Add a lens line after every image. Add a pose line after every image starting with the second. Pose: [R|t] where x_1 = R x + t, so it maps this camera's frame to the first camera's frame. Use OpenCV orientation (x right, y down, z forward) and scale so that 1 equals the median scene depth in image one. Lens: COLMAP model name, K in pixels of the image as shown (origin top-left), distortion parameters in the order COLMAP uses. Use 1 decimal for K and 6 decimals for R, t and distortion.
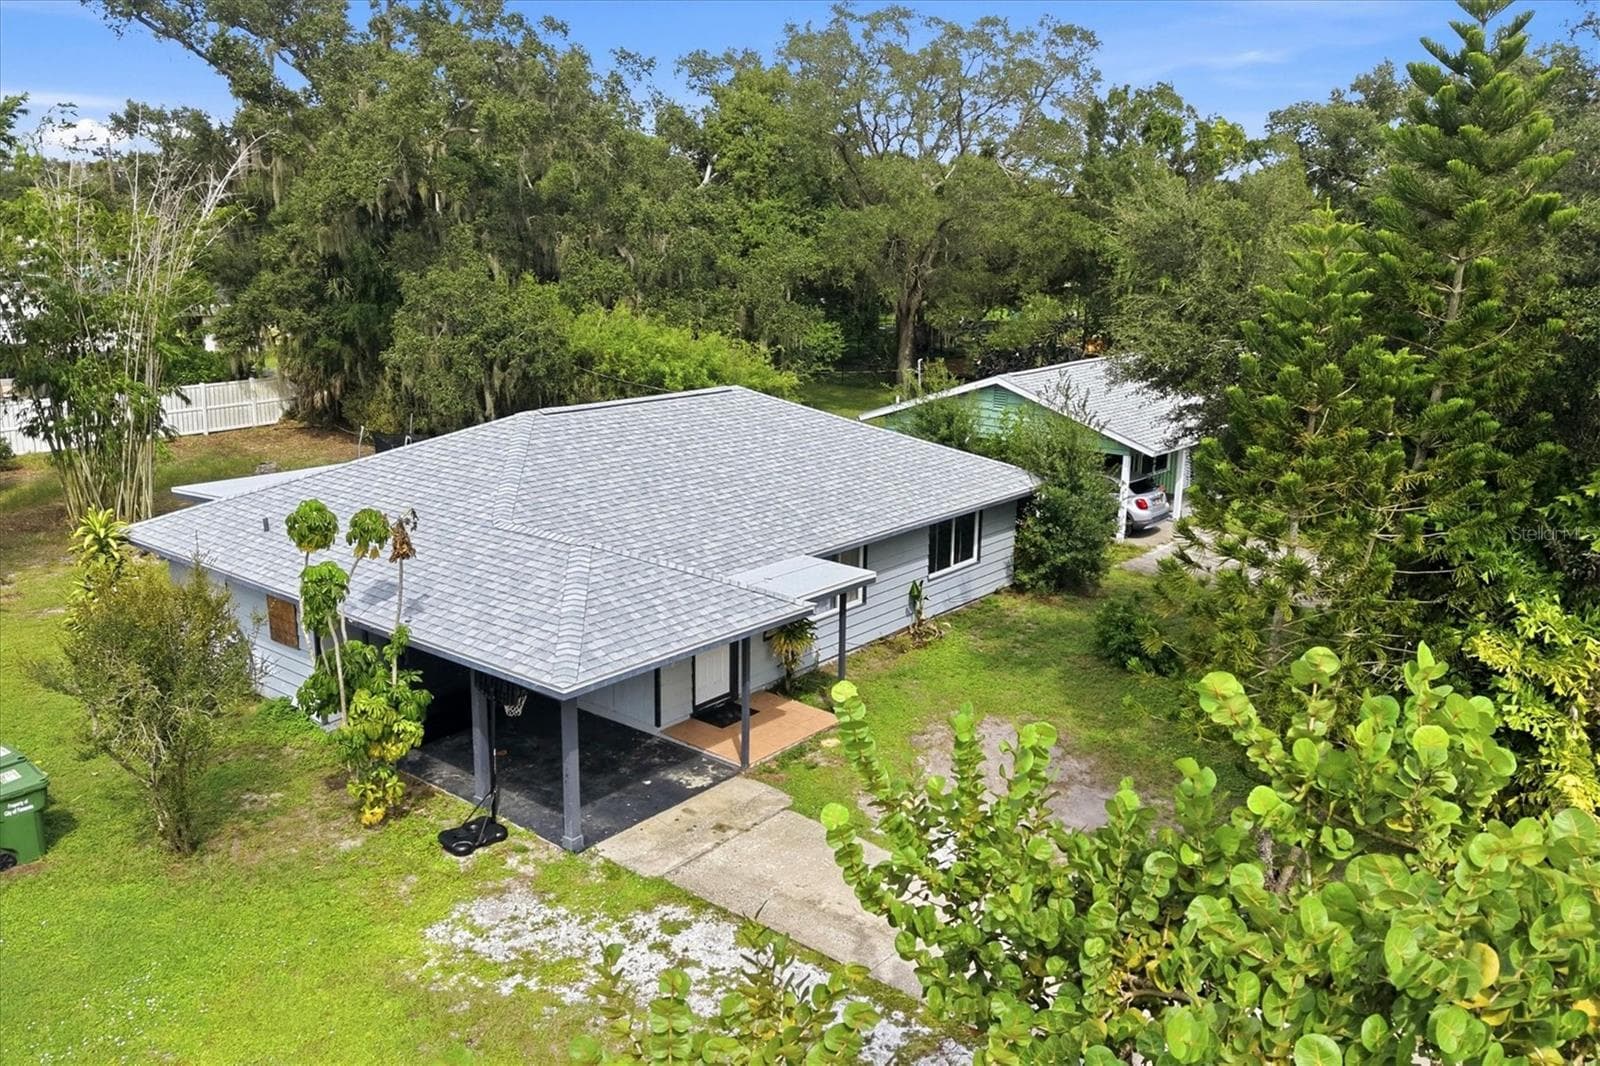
lens RADIAL K [[1251.6, 0, 786.8], [0, 1251.6, 547.4], [0, 0, 1]] dist [0.031832, -0.049758]
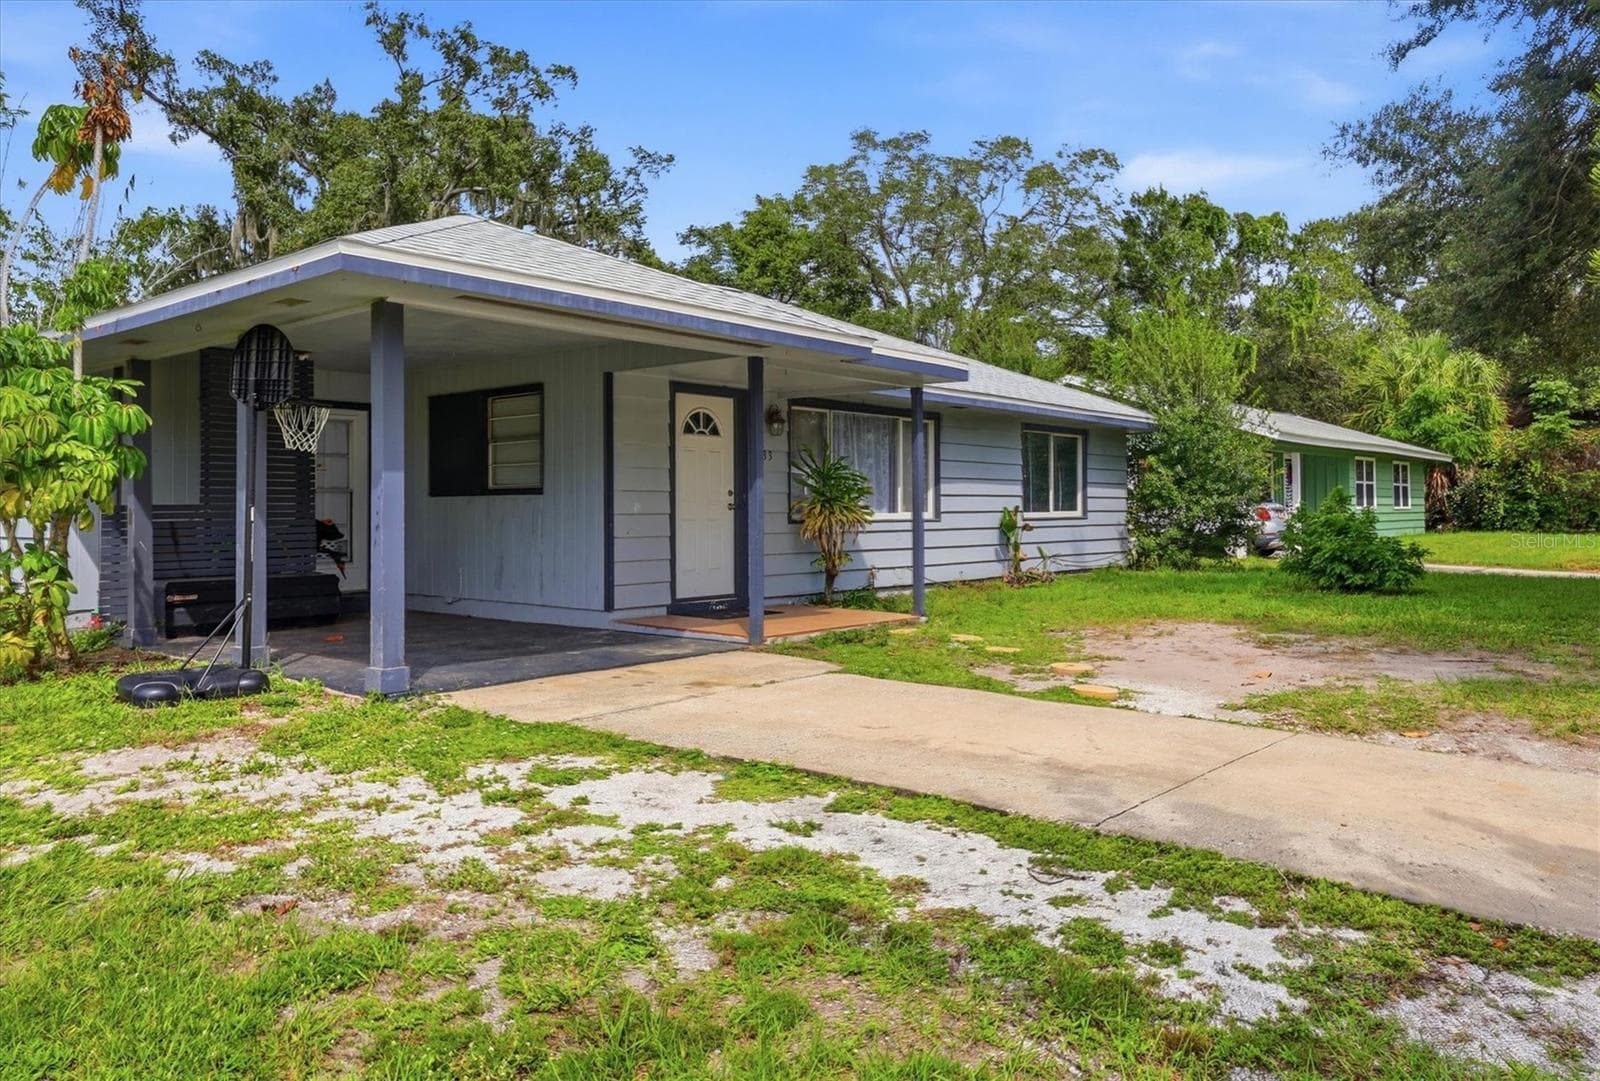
lens RADIAL K [[1146.0, 0, 779.6], [0, 1146.0, 502.4], [0, 0, 1]] dist [-0.006073, 0.001553]
pose [[0.999465, -0.018232, -0.027136, -0.006130], [0.010567, 0.965662, -0.259587, 0.179699], [0.030937, 0.259161, 0.965338, 0.362016]]
